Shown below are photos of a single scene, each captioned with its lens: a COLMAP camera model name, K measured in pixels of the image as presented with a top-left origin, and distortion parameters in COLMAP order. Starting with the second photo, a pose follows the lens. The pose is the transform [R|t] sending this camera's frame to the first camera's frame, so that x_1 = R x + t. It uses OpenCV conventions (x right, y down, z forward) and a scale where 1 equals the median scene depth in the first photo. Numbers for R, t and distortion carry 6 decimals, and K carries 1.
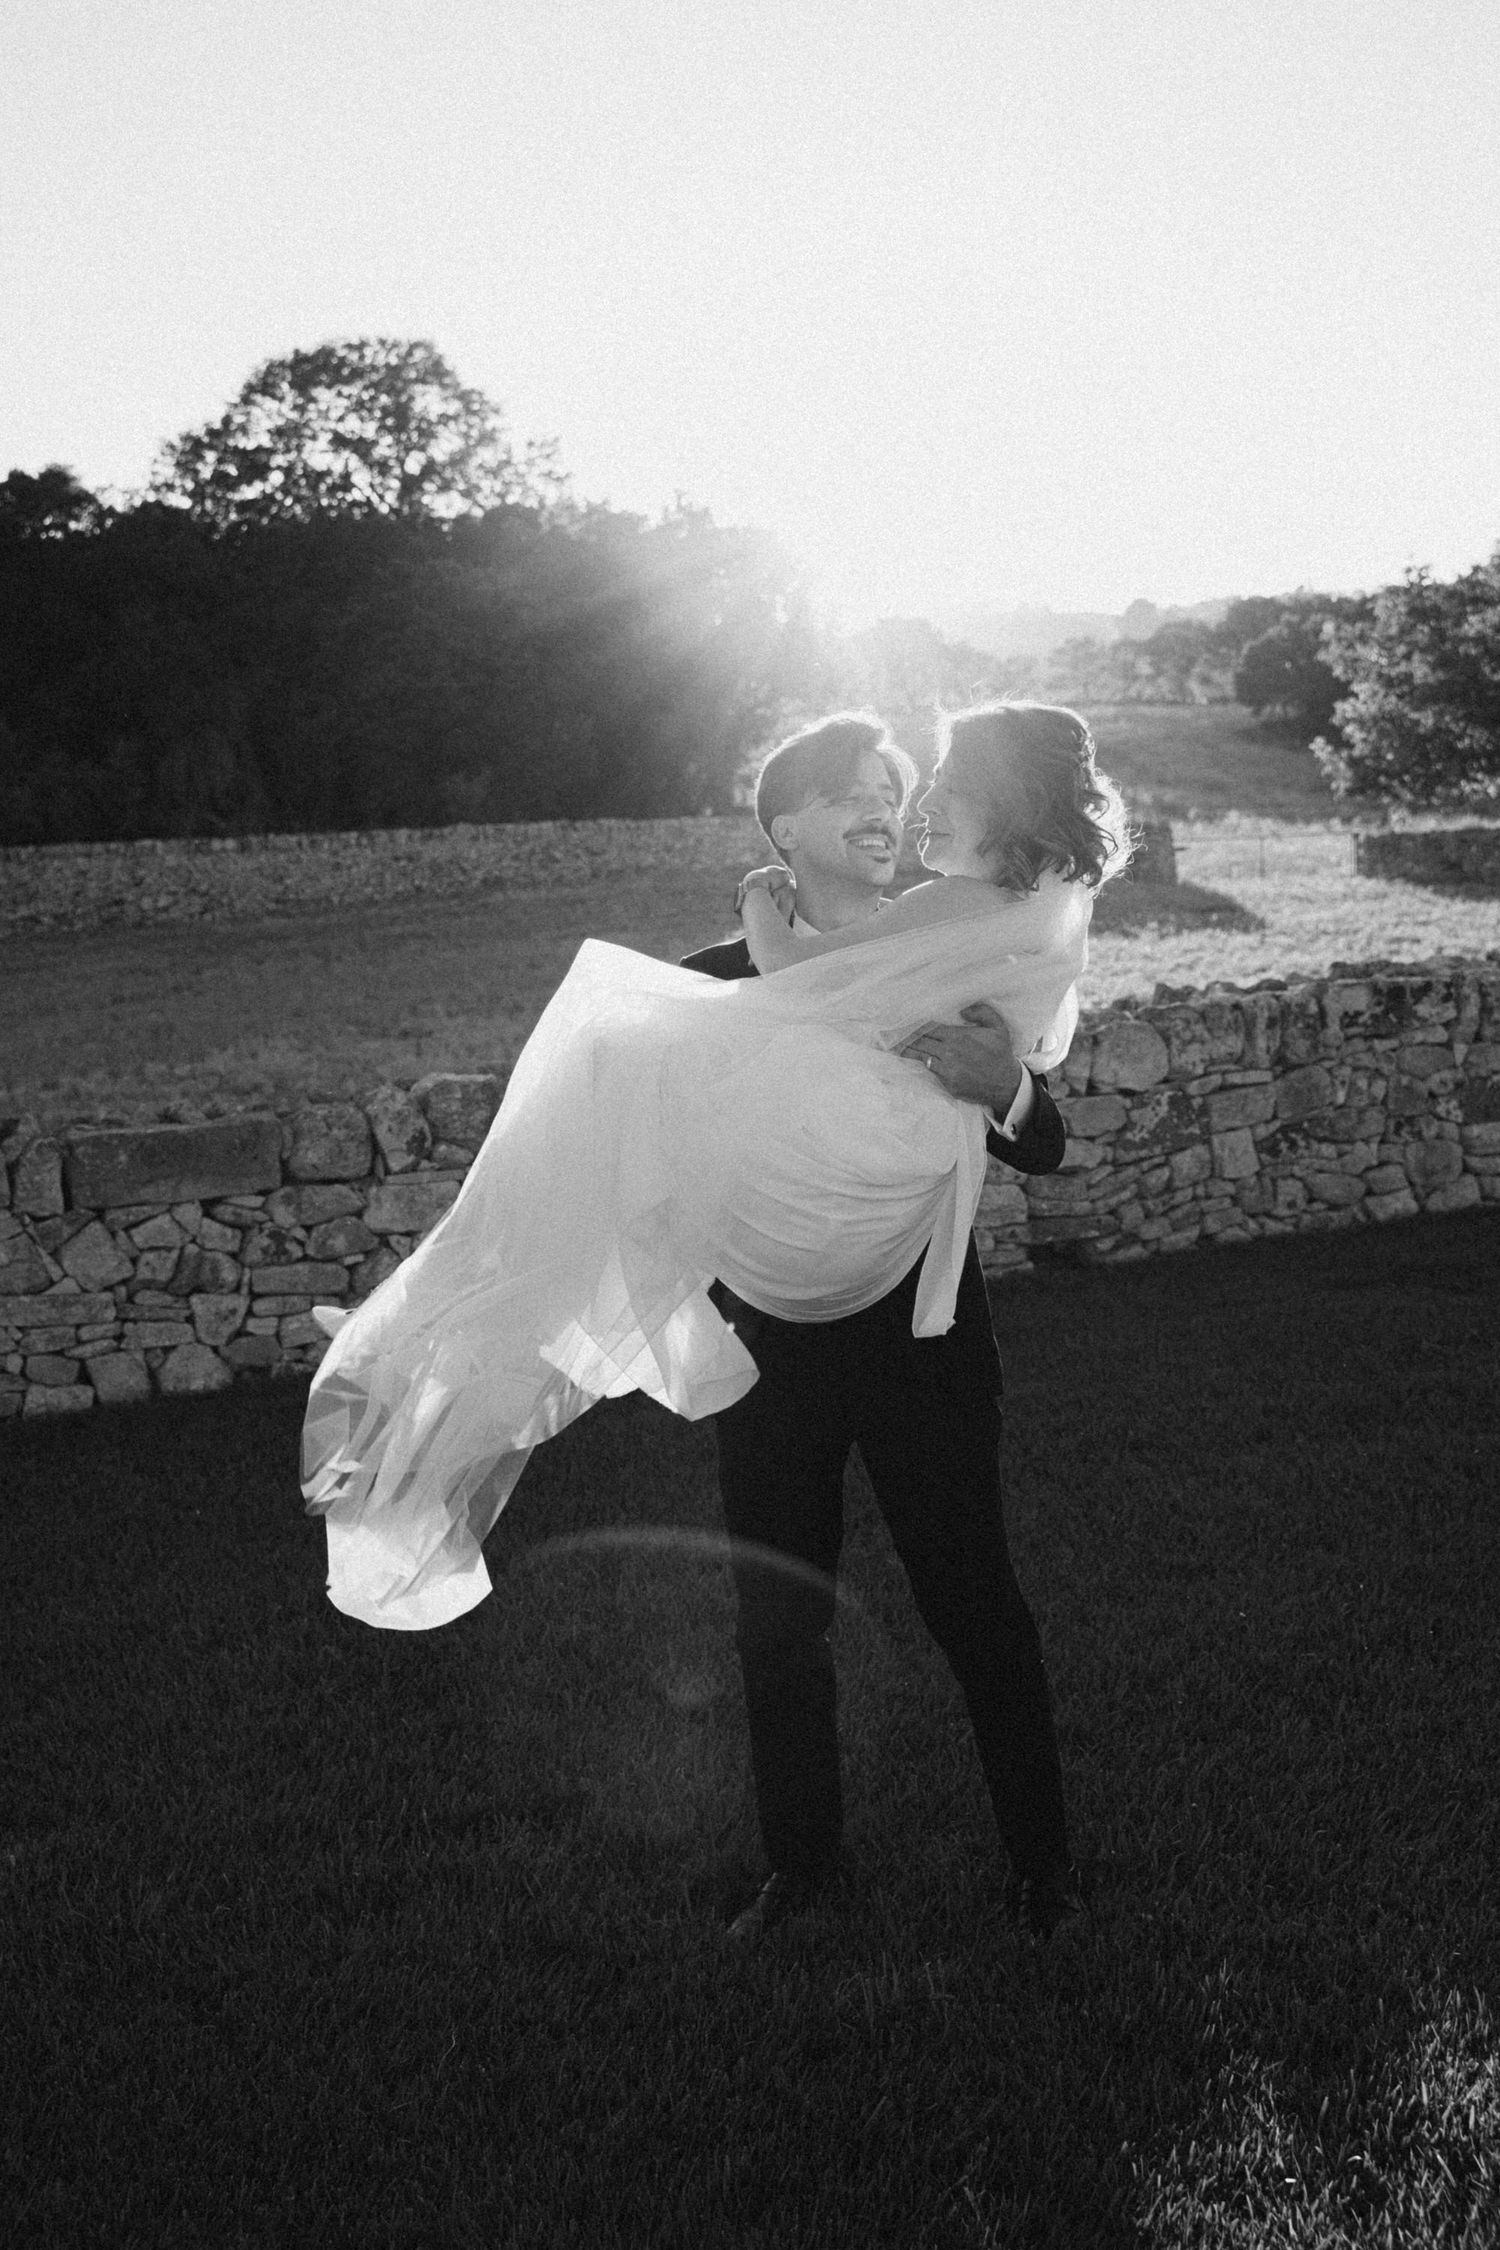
lens RADIAL K [[2300.8, 0, 782.2], [0, 2300.8, 1124.9], [0, 0, 1]] dist [0.000365, 0.006488]
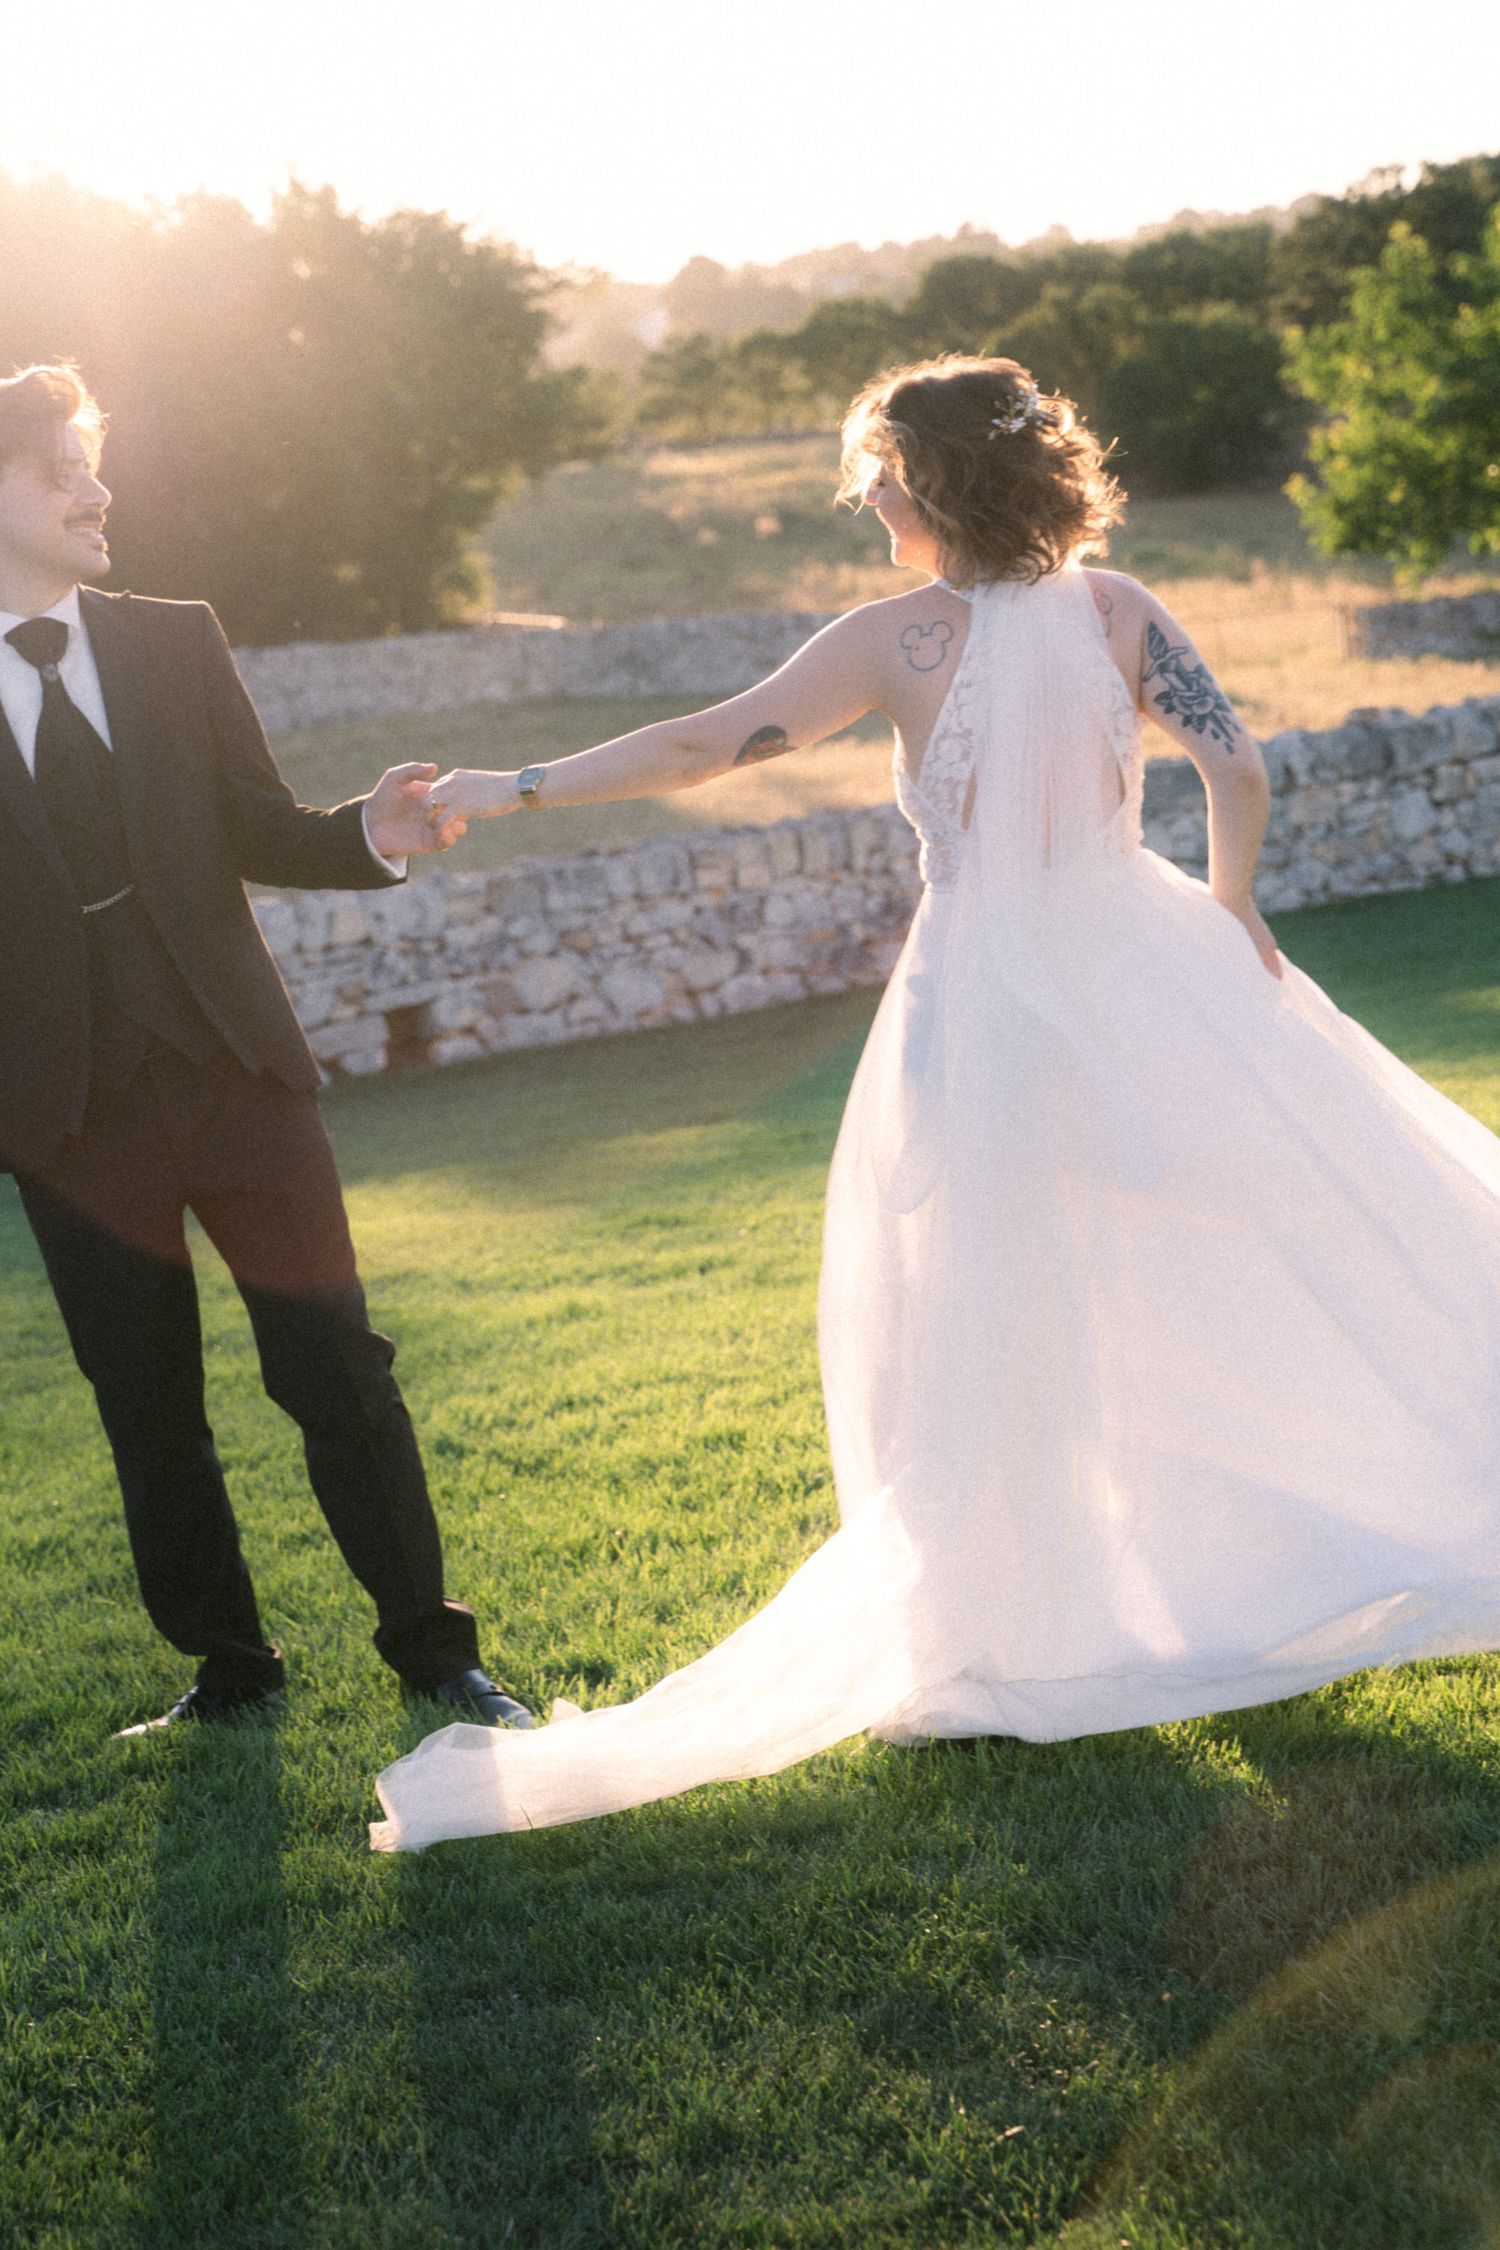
lens RADIAL K [[4166.3, 0, 750.0], [0, 4166.3, 1125.0], [0, 0, 1]] dist [-0.020267, -0.046552]
pose [[0.983644, -0.075834, 0.163384, -0.167017], [0.079040, 0.996784, -0.013200, 0.042227], [-0.161858, 0.025898, 0.986474, -0.282135]]
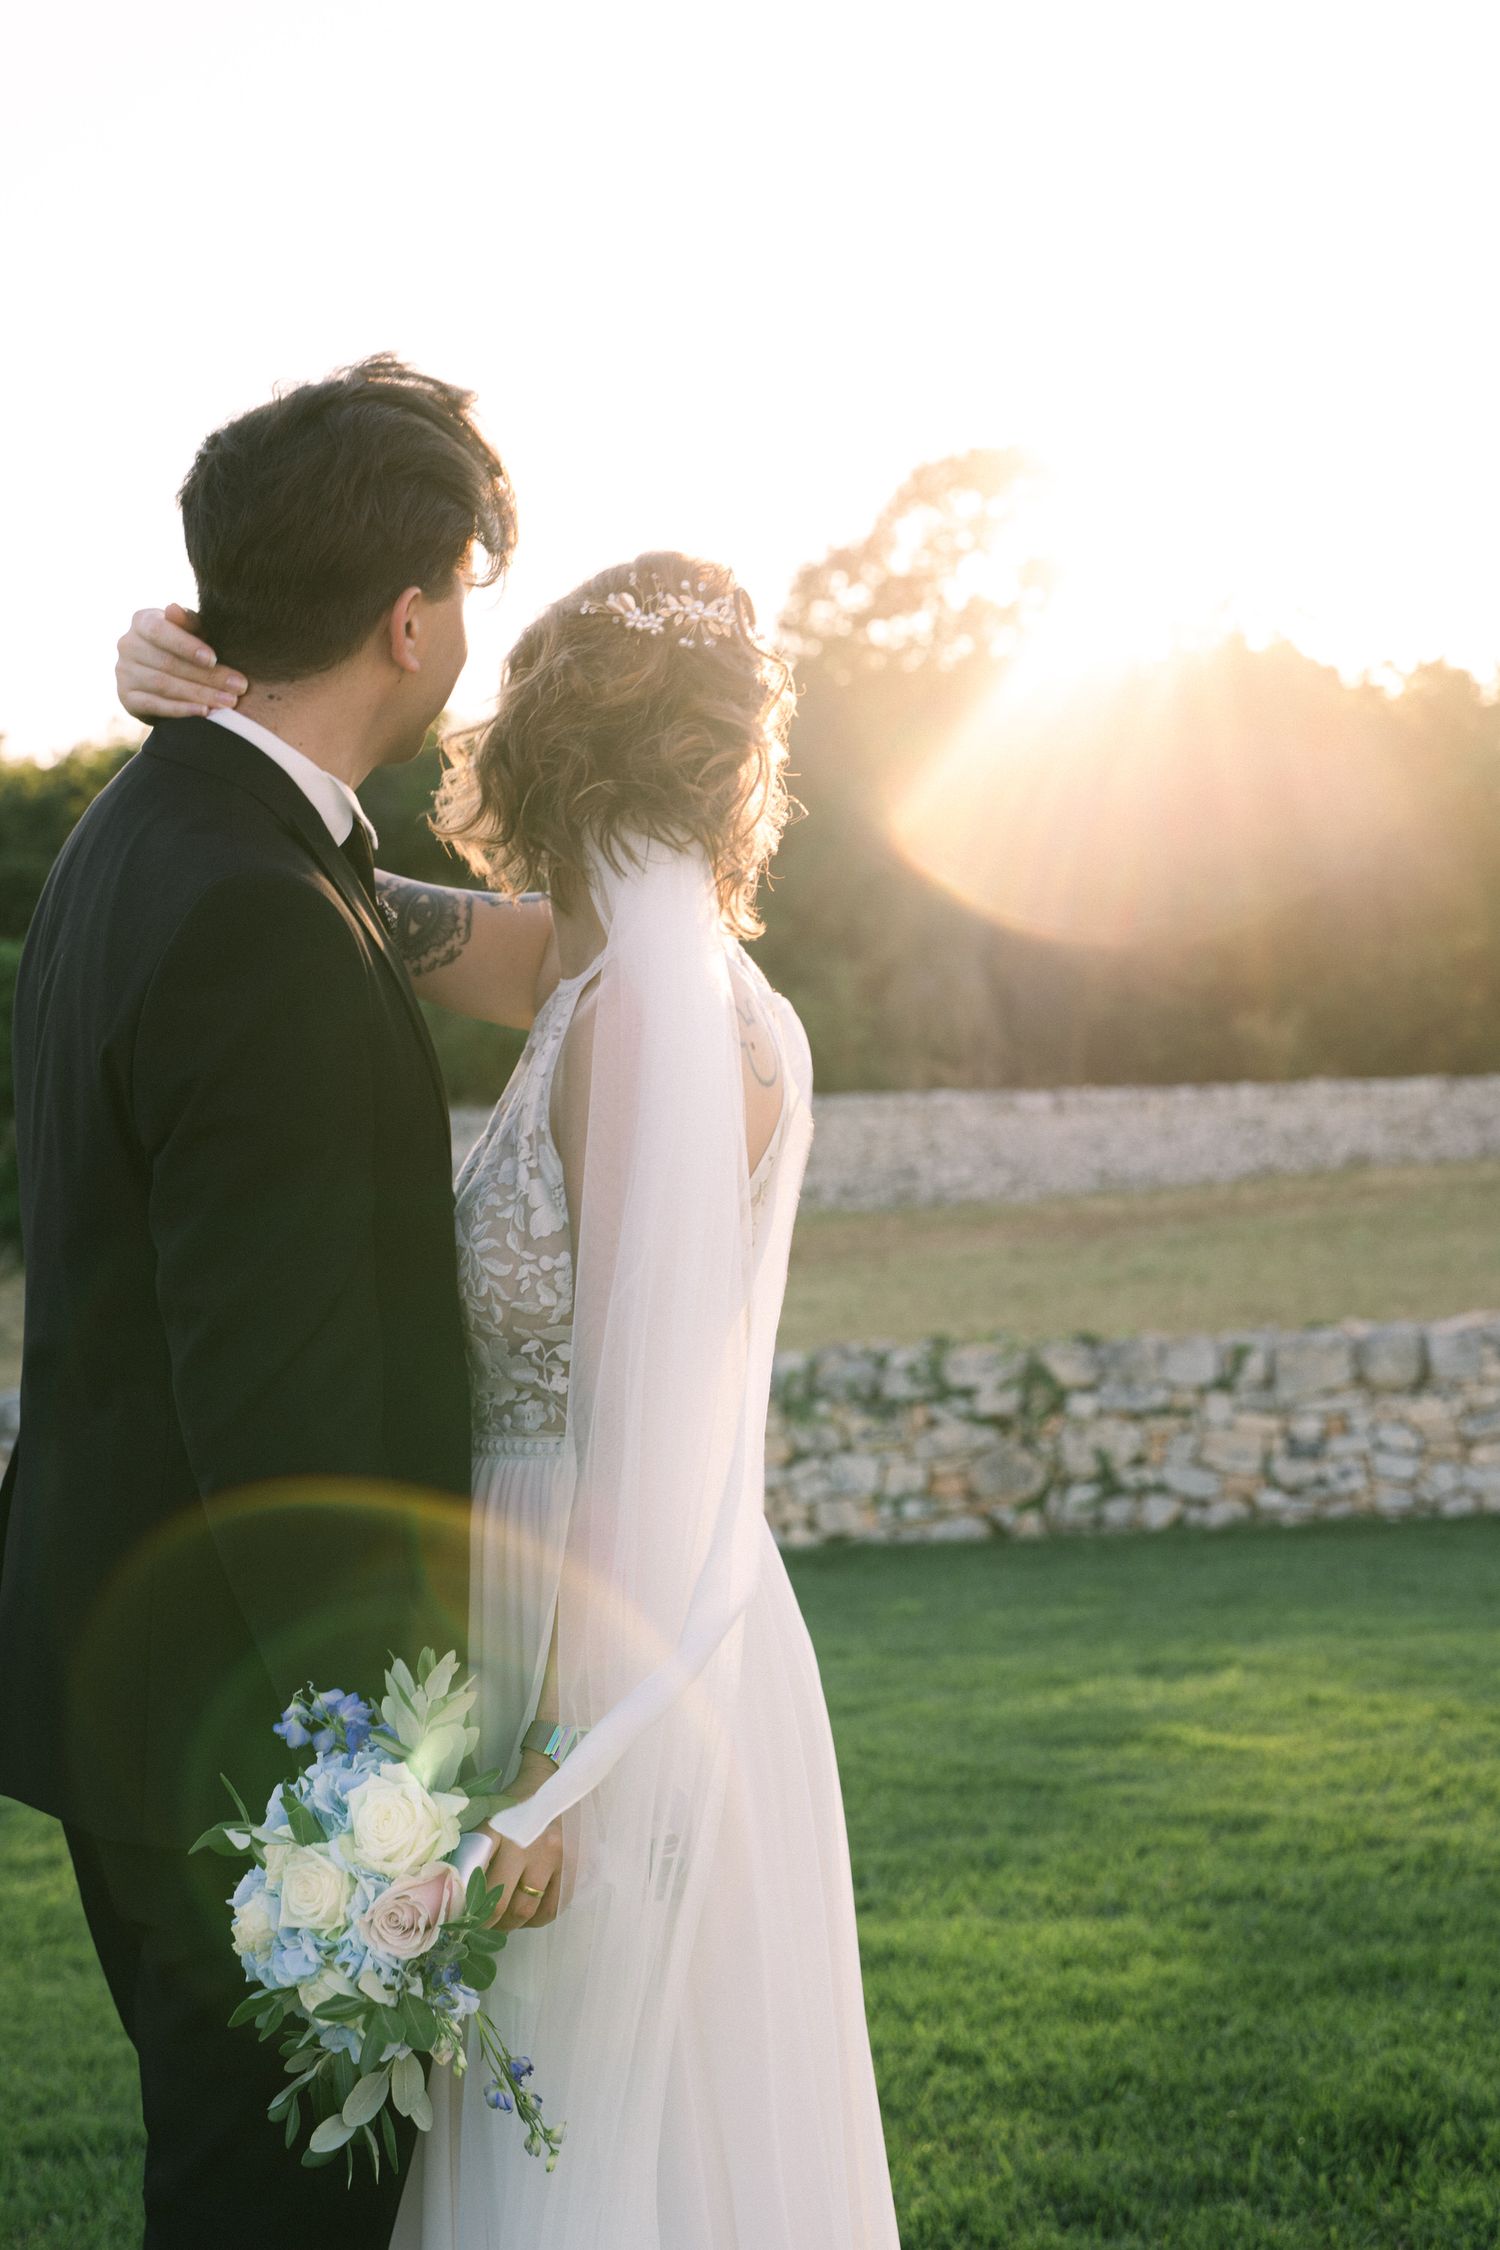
lens RADIAL K [[3790.3, 0, 750.0], [0, 3790.3, 1125.0], [0, 0, 1]] dist [0.017042, 0.092478]
pose [[0.993914, 0.018275, -0.108632, -0.190573], [-0.031562, 0.992042, -0.121884, 0.041085], [0.105540, 0.124571, 0.986582, -0.244249]]
